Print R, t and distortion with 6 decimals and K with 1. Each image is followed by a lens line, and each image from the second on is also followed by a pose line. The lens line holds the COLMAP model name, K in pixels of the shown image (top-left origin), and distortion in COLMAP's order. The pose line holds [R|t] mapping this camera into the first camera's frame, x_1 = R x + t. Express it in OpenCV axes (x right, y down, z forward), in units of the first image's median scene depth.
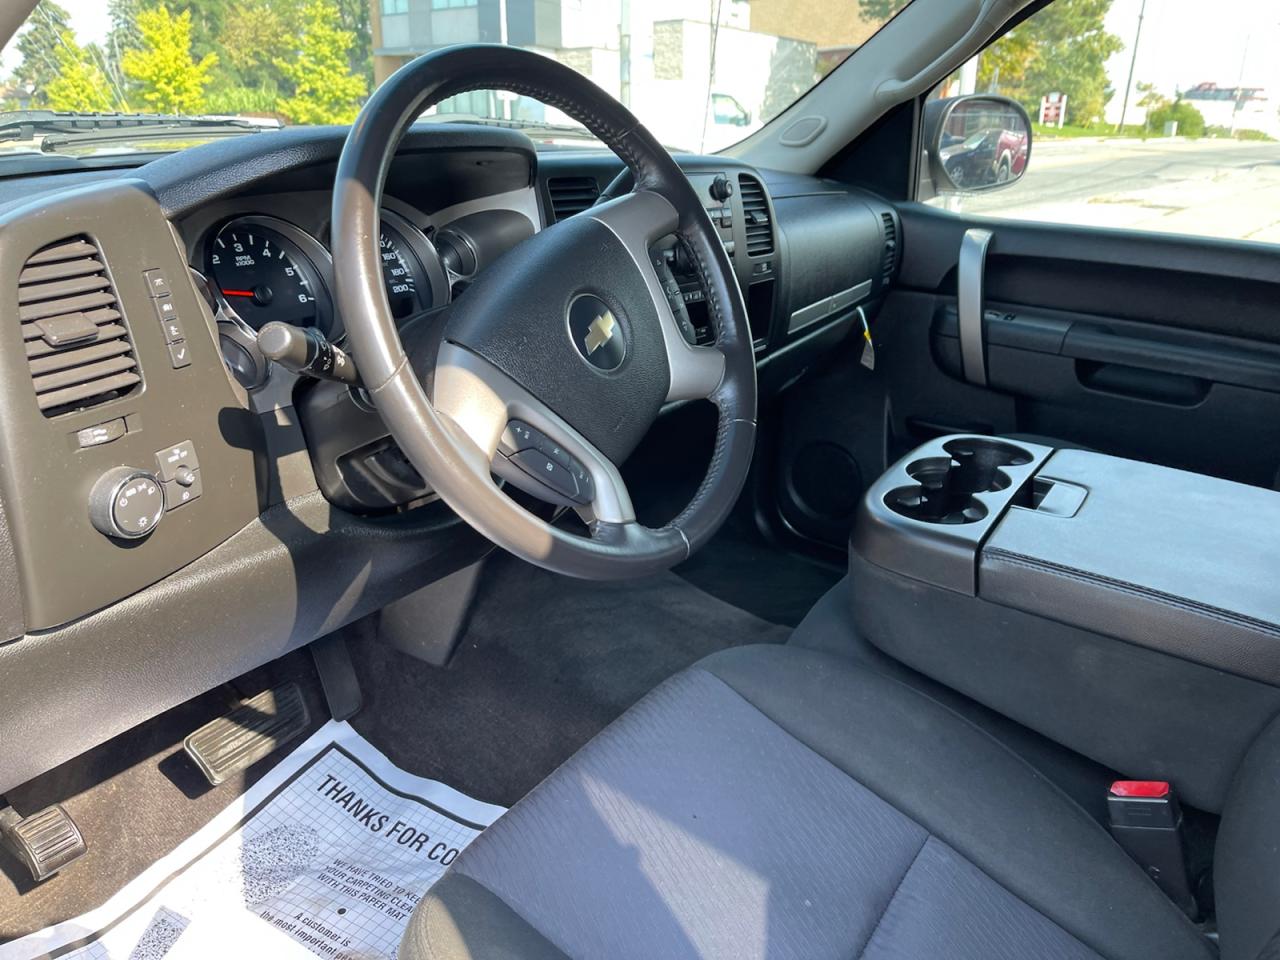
lens RADIAL K [[980.4, 0, 634.2], [0, 980.4, 493.0], [0, 0, 1]] dist [-0.007366, -0.022726]
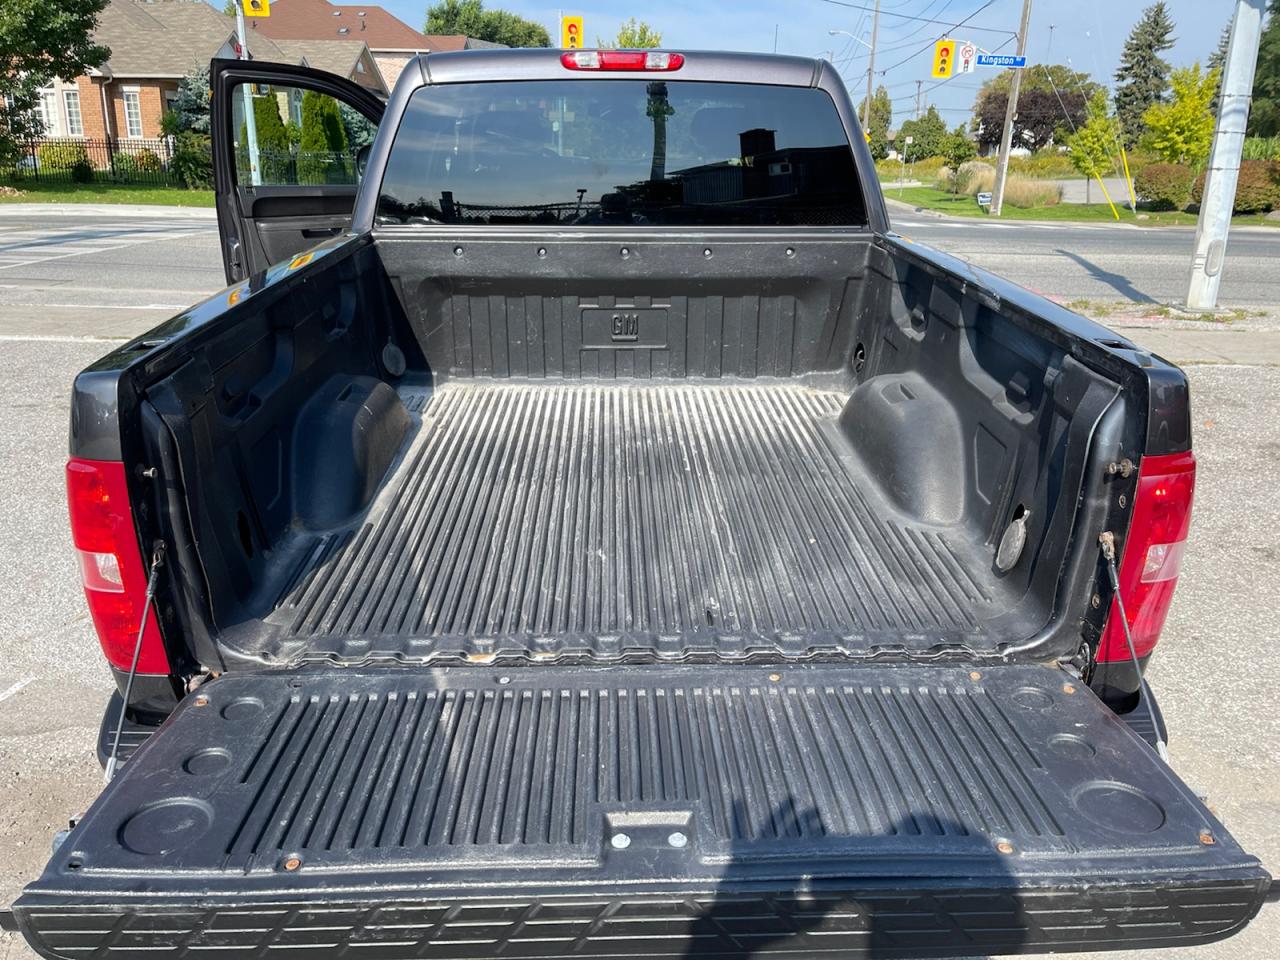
lens RADIAL K [[971.2, 0, 643.6], [0, 971.2, 493.3], [0, 0, 1]] dist [0.080959, -0.110917]
pose [[0.564901, 0.263546, -0.781940, 0.142168], [-0.300277, 0.948308, 0.102689, 0.022760], [0.768583, 0.176790, 0.614837, -0.053571]]
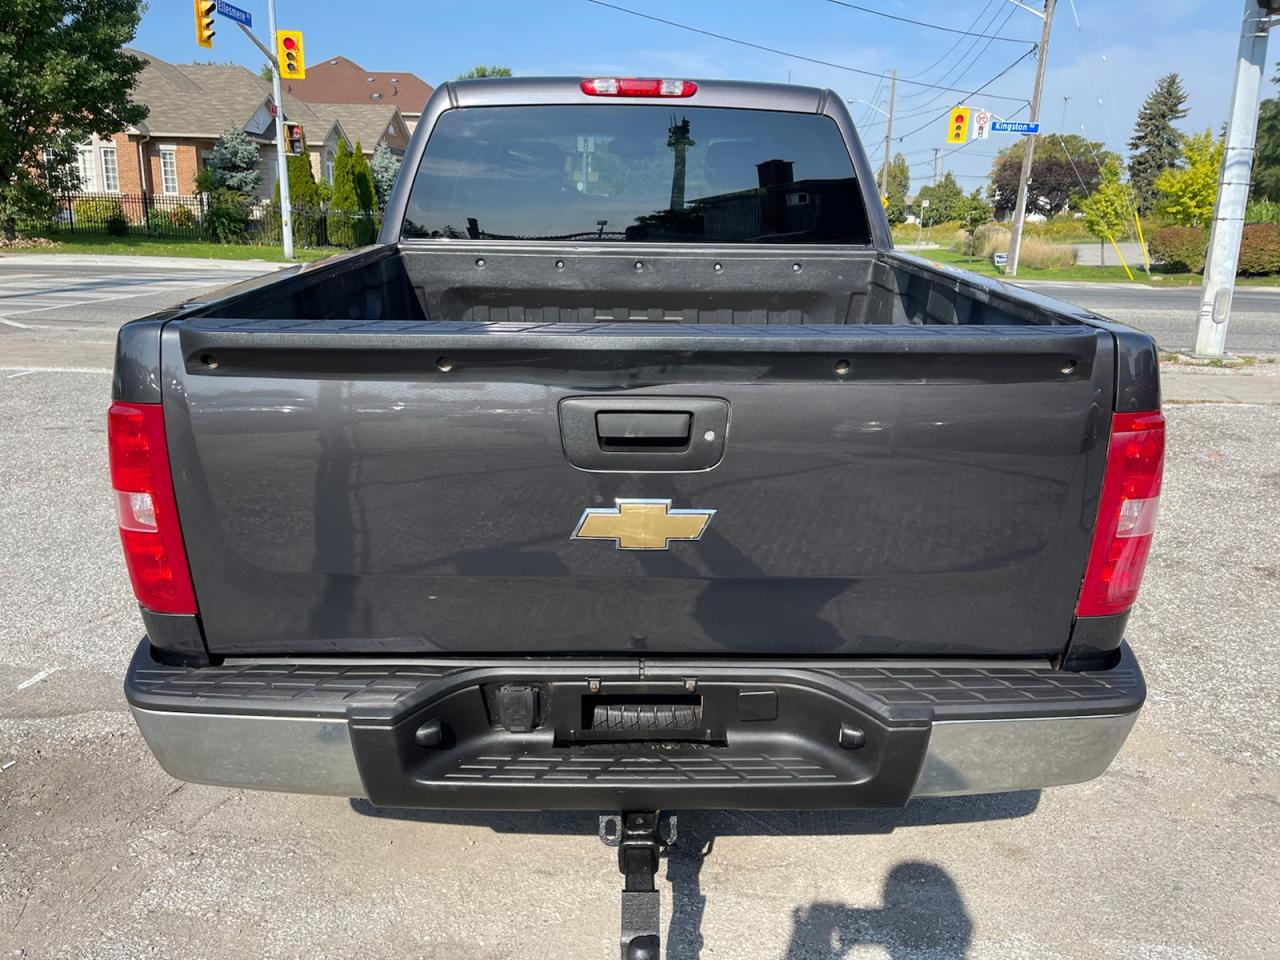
lens RADIAL K [[971.2, 0, 656.9], [0, 971.2, 492.9], [0, 0, 1]] dist [0.080959, -0.110917]
pose [[0.557200, 0.222761, -0.799941, 0.146269], [-0.309768, 0.949566, 0.048658, 0.027231], [0.770436, 0.220684, 0.598103, -0.053666]]
